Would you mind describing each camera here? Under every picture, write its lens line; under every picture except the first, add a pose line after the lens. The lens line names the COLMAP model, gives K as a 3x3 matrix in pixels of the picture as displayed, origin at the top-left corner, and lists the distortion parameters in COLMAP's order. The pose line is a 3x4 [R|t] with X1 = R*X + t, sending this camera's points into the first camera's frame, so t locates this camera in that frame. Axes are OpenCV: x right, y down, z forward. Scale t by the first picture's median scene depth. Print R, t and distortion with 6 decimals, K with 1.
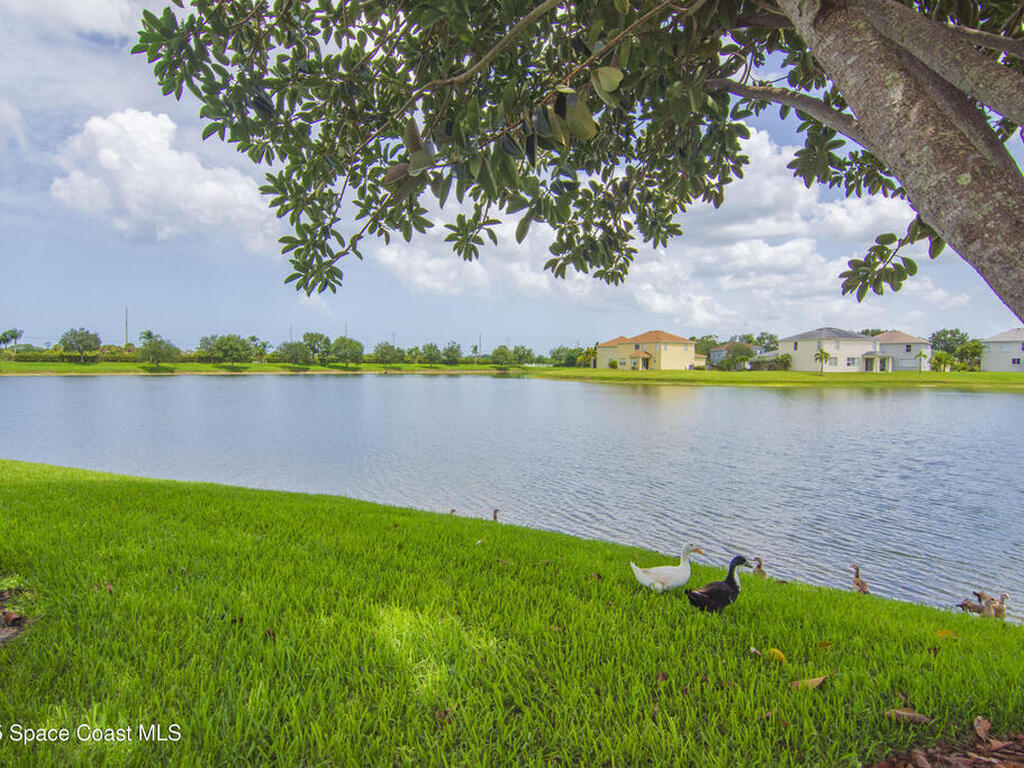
lens RADIAL K [[560.6, 0, 503.8], [0, 560.6, 391.8], [0, 0, 1]] dist [0.001494, -0.013896]
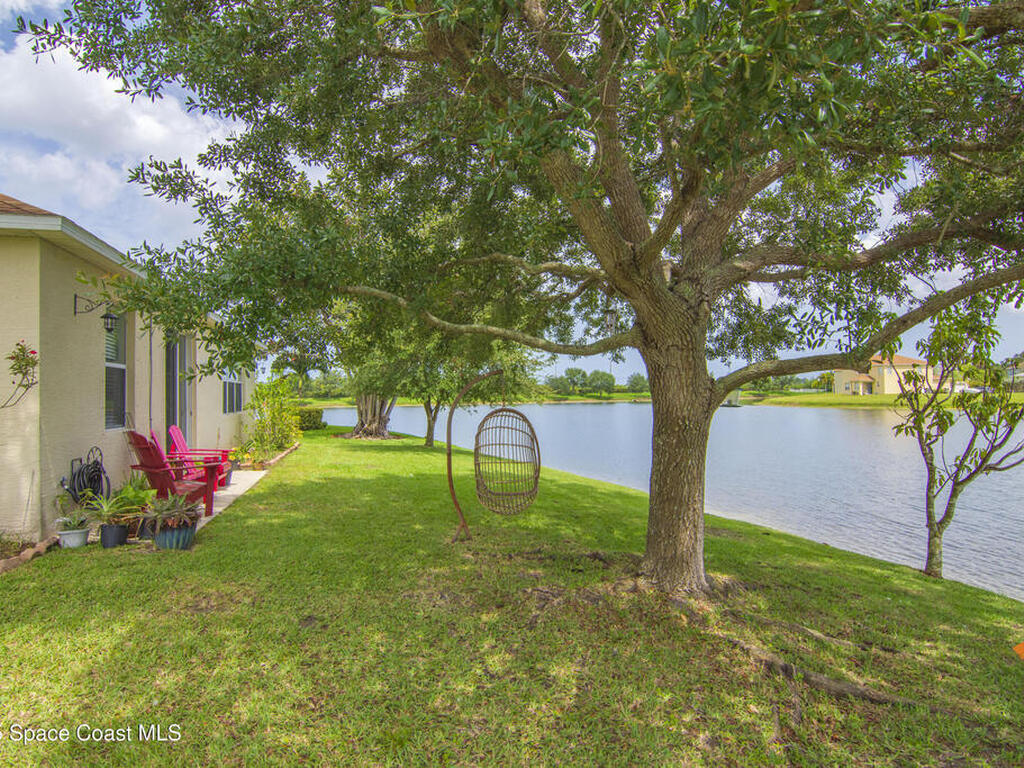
lens RADIAL K [[560.6, 0, 508.8], [0, 560.6, 380.0], [0, 0, 1]] dist [0.001494, -0.013896]
pose [[0.869053, -0.032354, -0.493660, 0.159510], [-0.002728, 0.997531, -0.070180, 0.004321], [0.494712, 0.062337, 0.866818, -0.119476]]
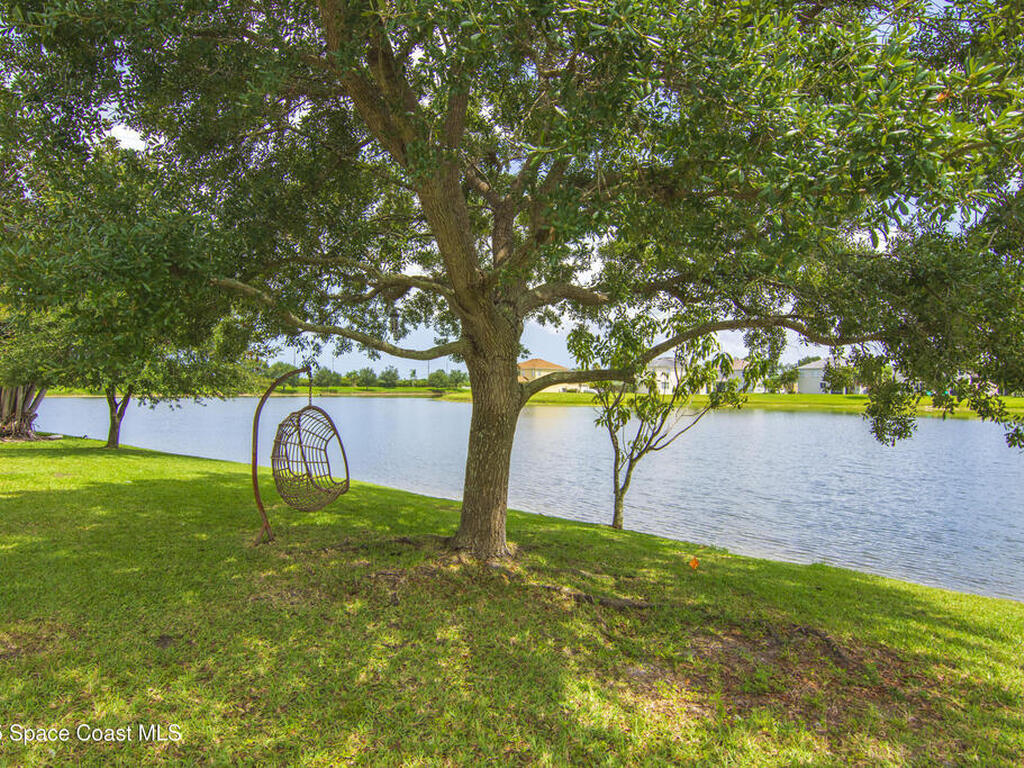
lens RADIAL K [[560.6, 0, 506.5], [0, 560.6, 381.9], [0, 0, 1]] dist [0.001494, -0.013896]
pose [[0.999538, -0.000412, 0.030381, 0.151886], [0.002137, 0.998384, -0.056790, 0.004109], [-0.030309, 0.056829, 0.997924, -0.125533]]
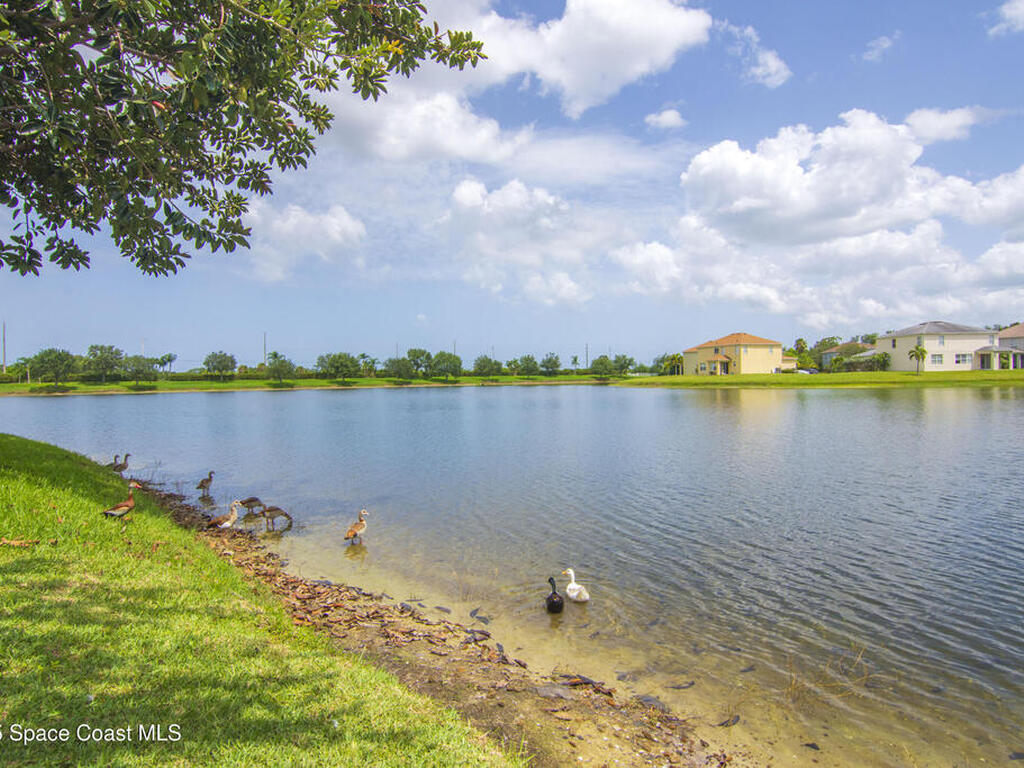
lens RADIAL K [[560.6, 0, 510.6], [0, 560.6, 382.5], [0, 0, 1]] dist [0.001494, -0.013896]
pose [[0.975957, -0.021868, -0.216861, 0.086029], [0.013104, 0.999041, -0.041771, 0.008062], [0.217567, 0.037925, 0.975308, -0.009310]]
